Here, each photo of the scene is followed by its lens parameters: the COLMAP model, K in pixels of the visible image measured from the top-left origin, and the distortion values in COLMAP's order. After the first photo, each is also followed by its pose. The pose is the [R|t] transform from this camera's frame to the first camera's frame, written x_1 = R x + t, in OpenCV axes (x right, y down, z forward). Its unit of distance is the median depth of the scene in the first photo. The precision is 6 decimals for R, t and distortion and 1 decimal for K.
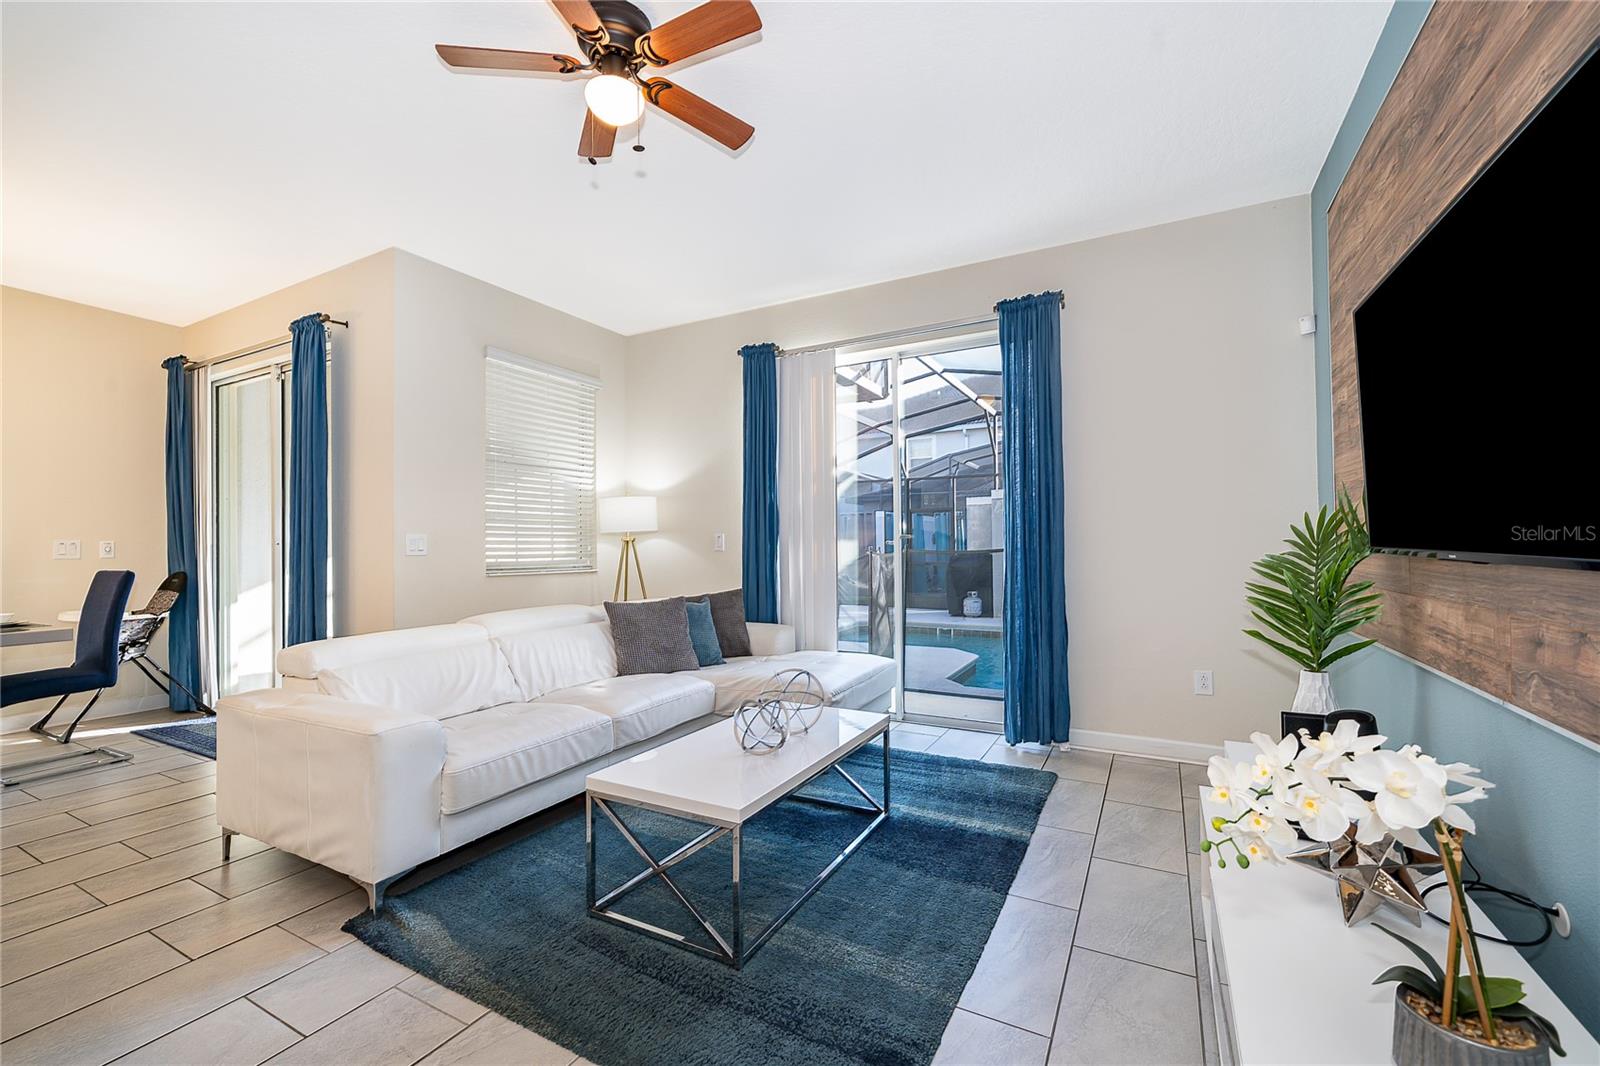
lens RADIAL K [[669.2, 0, 800.0], [0, 669.2, 533.0], [0, 0, 1]] dist [-0.000454, -0.000073]
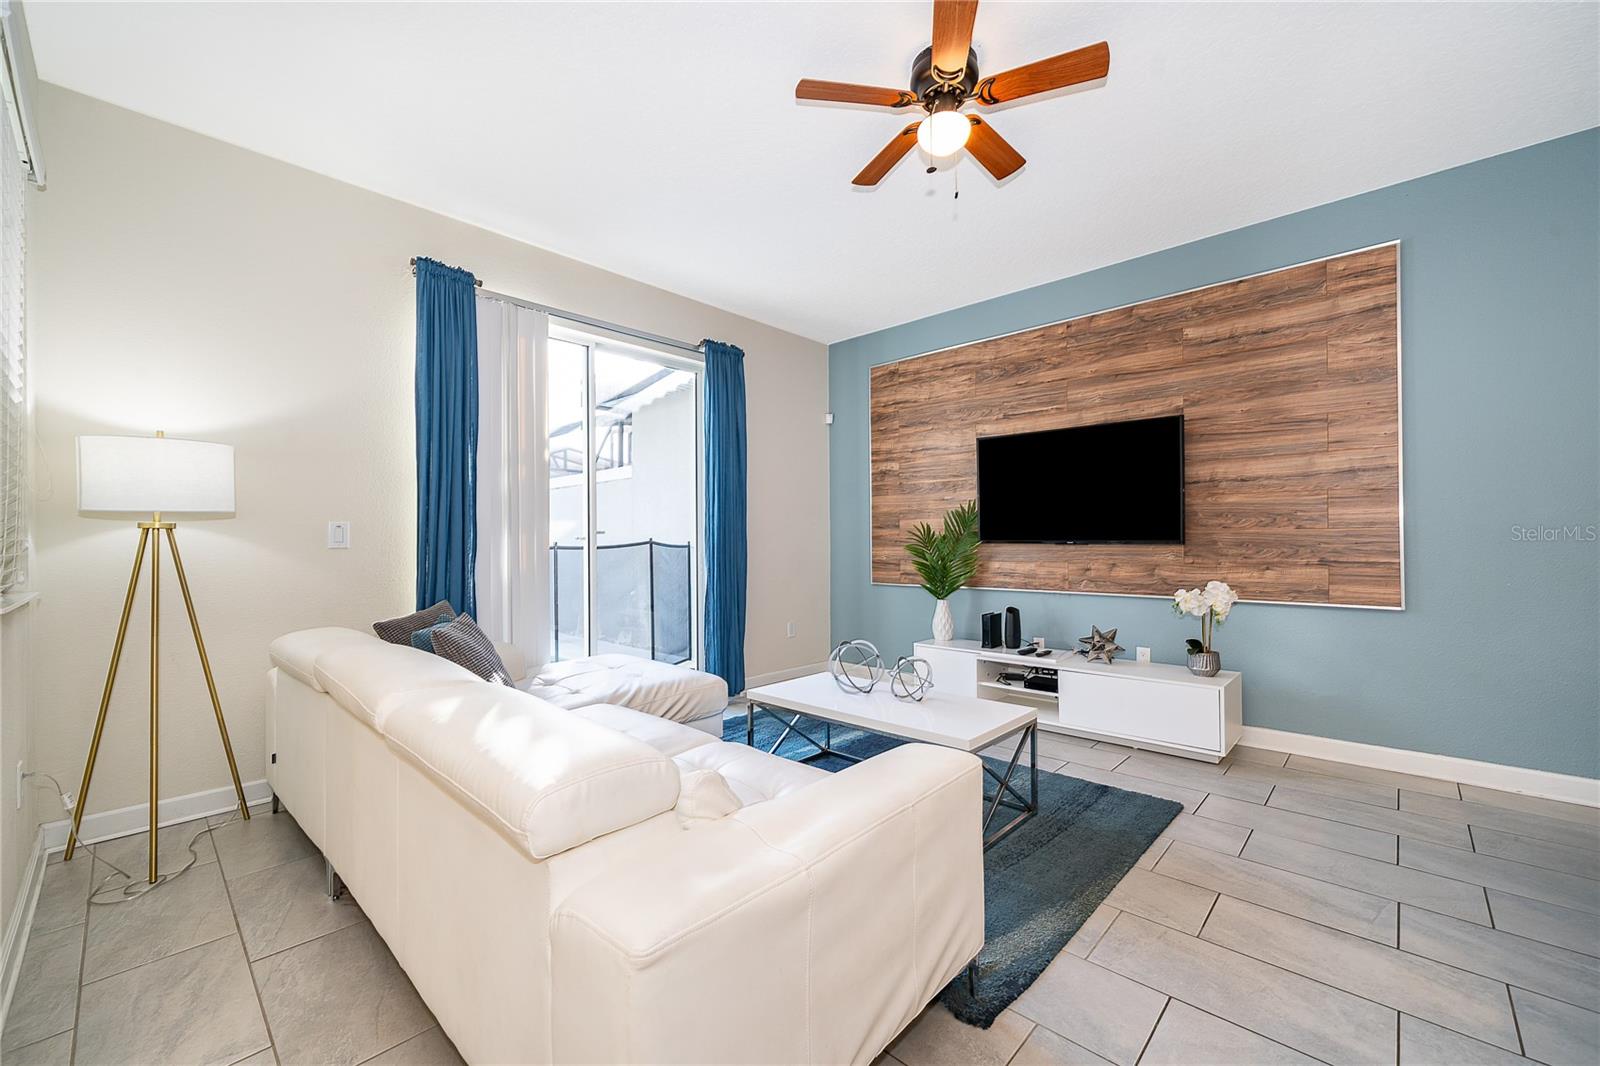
lens RADIAL K [[638.9, 0, 798.0], [0, 638.9, 538.1], [0, 0, 1]] dist [-0.000933, 0.000015]
pose [[0.256573, 0.012086, 0.966449, -0.930057], [-0.013535, 0.999869, -0.008911, 0.025956], [-0.966430, -0.010794, 0.256703, 0.656669]]
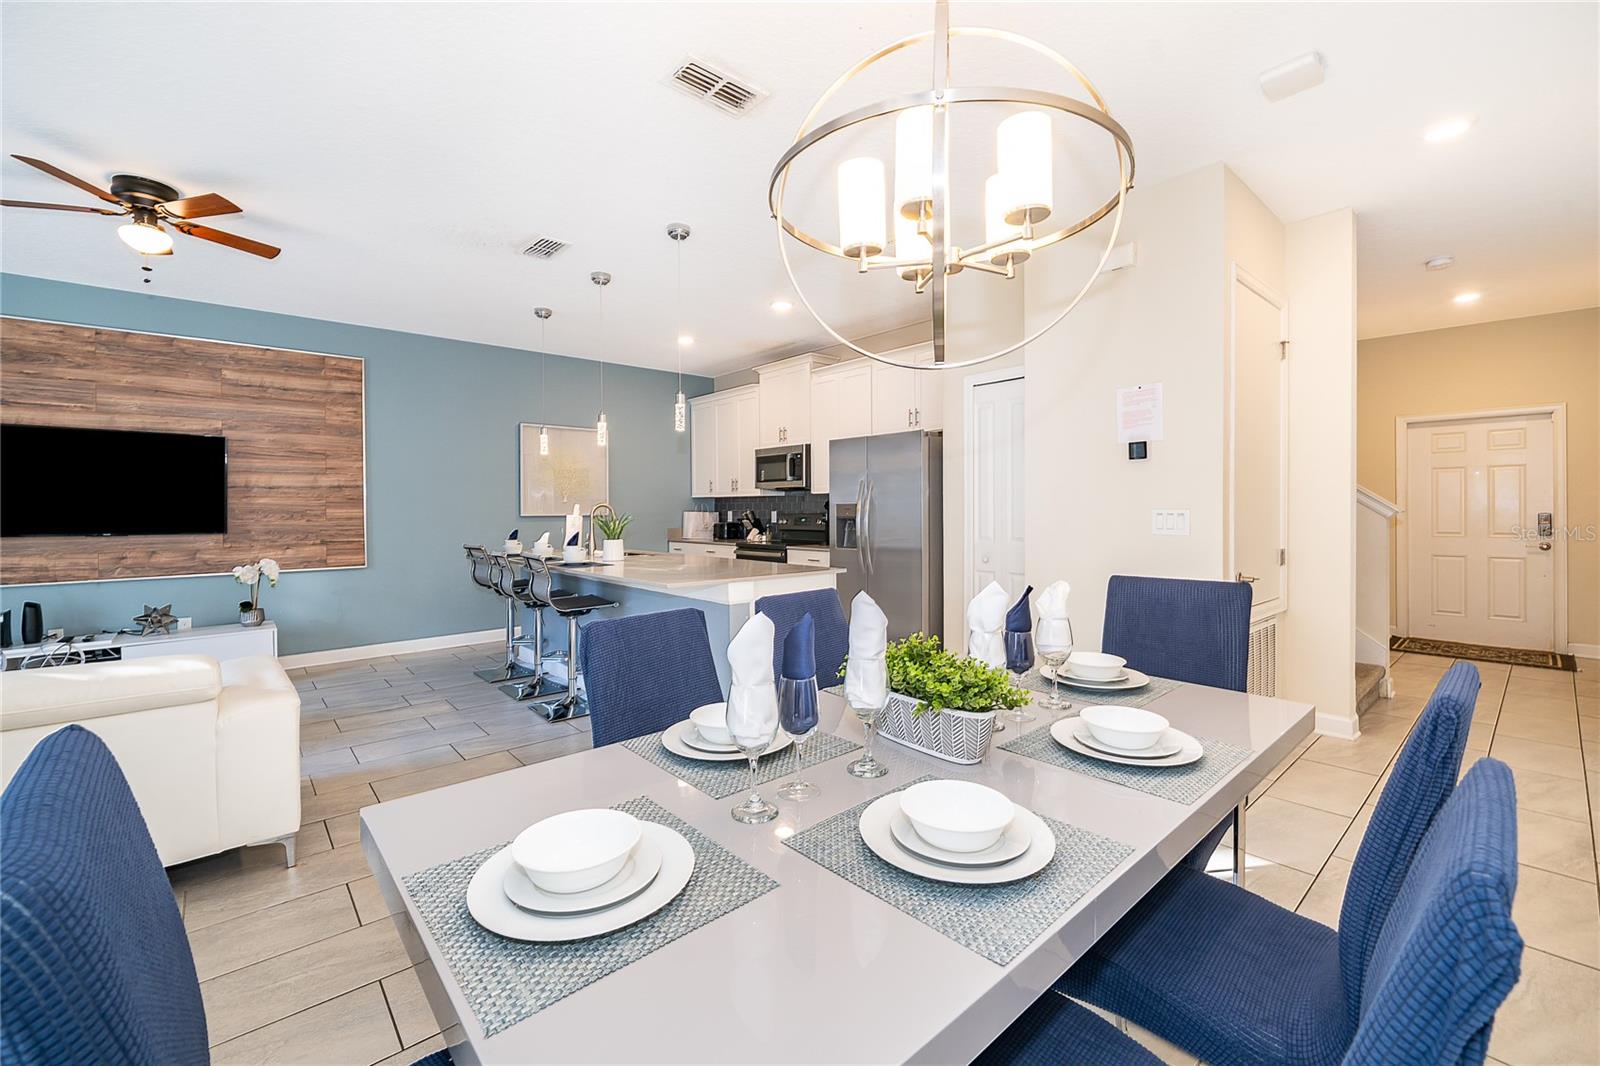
lens RADIAL K [[662.9, 0, 800.3], [0, 662.9, 515.8], [0, 0, 1]] dist [-0.000037, -0.000239]
pose [[-0.938261, 0.010572, 0.345767, -1.475855], [0.008028, 0.999929, -0.008790, 0.000046], [-0.345835, -0.005472, -0.938279, 1.290052]]
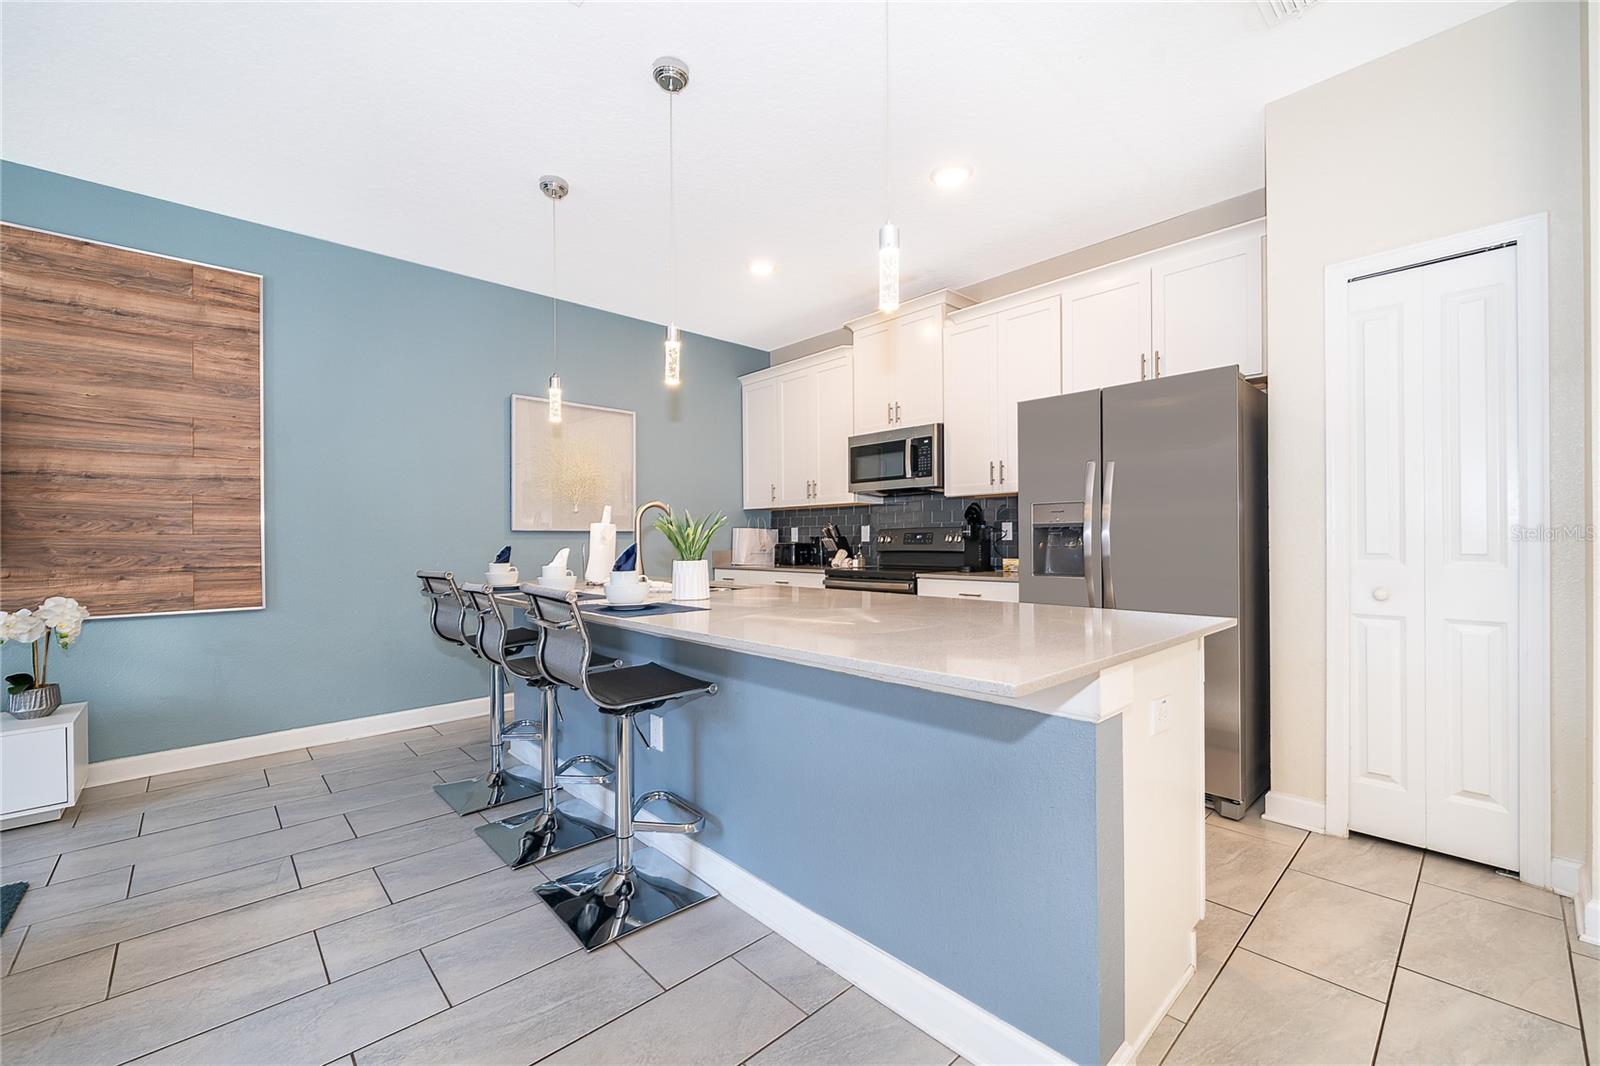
lens RADIAL K [[647.8, 0, 798.4], [0, 647.8, 539.3], [0, 0, 1]] dist [-0.001287, -0.000104]
pose [[-0.947347, 0.015301, 0.319843, -0.963330], [0.009461, 0.999759, -0.019805, 0.027093], [-0.320069, -0.015736, -0.947263, 0.764880]]
